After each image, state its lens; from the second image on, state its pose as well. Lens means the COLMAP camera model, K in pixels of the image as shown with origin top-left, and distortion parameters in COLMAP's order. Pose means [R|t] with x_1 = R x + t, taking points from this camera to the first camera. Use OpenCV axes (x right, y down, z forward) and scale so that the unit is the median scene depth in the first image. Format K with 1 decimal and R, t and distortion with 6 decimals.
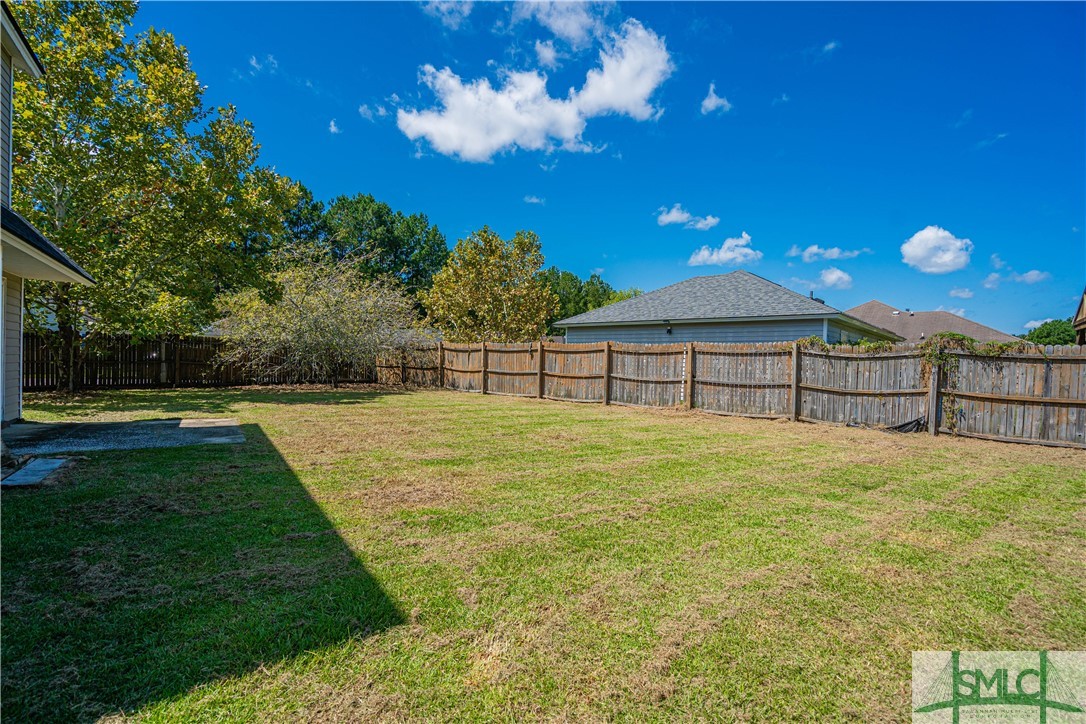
lens RADIAL K [[511.2, 0, 543.0], [0, 511.2, 362.0], [0, 0, 1]] dist [-0.041986, 0.014118]
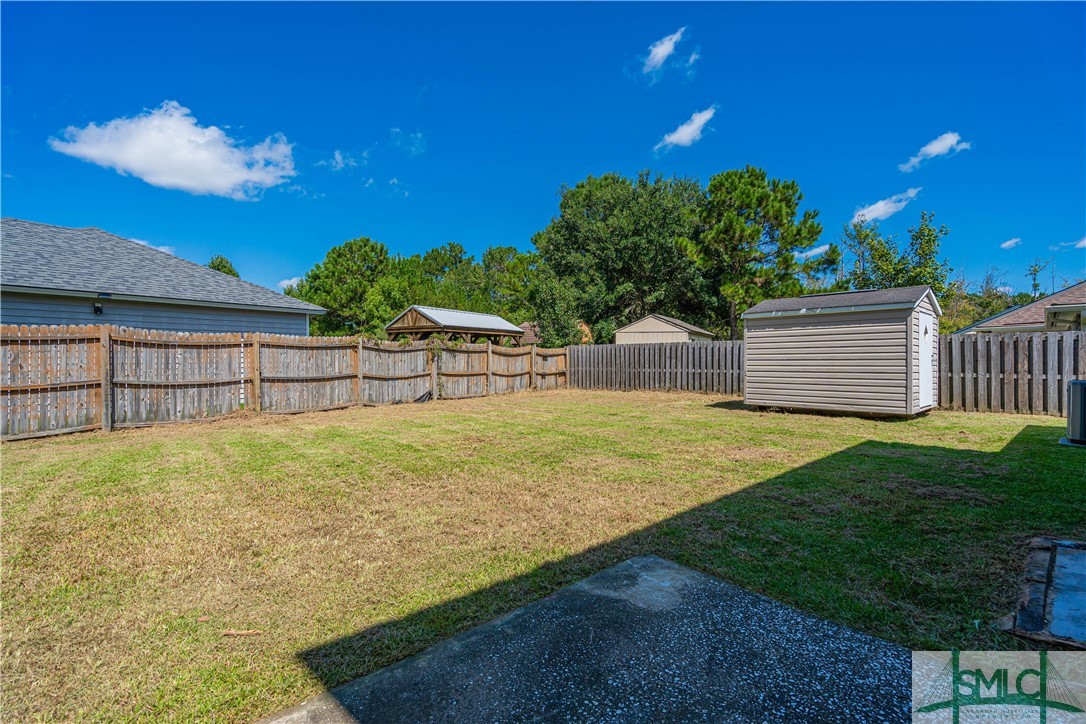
lens RADIAL K [[511.2, 0, 543.0], [0, 511.2, 362.0], [0, 0, 1]] dist [-0.041986, 0.014118]
pose [[-0.146223, -0.029226, 0.988820, -0.576169], [0.003612, 0.999541, 0.030077, -0.013639], [-0.989245, 0.007970, -0.146050, 0.637764]]
